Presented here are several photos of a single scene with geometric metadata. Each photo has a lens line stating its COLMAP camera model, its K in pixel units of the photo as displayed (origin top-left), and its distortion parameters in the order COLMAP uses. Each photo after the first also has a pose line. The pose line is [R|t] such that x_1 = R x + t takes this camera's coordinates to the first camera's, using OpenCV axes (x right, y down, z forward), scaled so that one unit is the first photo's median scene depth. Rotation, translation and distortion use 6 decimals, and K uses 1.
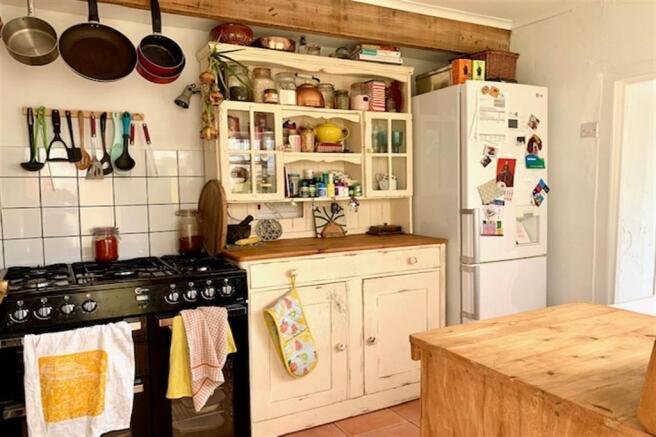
lens RADIAL K [[505.4, 0, 328.0], [0, 505.4, 218.5], [0, 0, 1]] dist [0.061666, -0.146080]
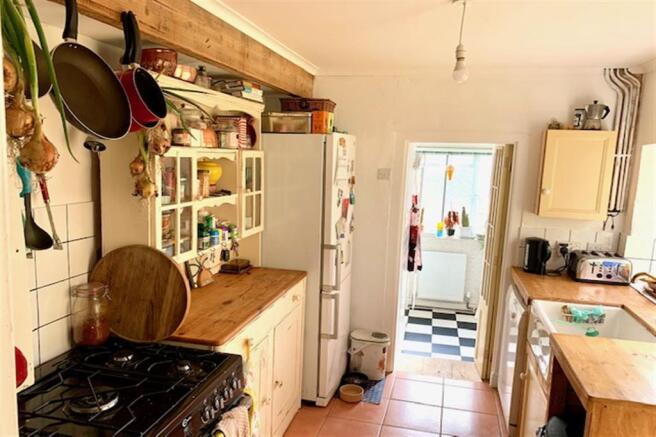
lens RADIAL K [[518.1, 0, 328.0], [0, 518.1, 218.5], [0, 0, 1]] dist [0.074123, 0.001627]
pose [[0.652590, -0.062229, 0.755152, -0.582739], [0.006132, 0.997023, 0.076861, -0.161288], [-0.757686, -0.045528, 0.651029, 0.235582]]
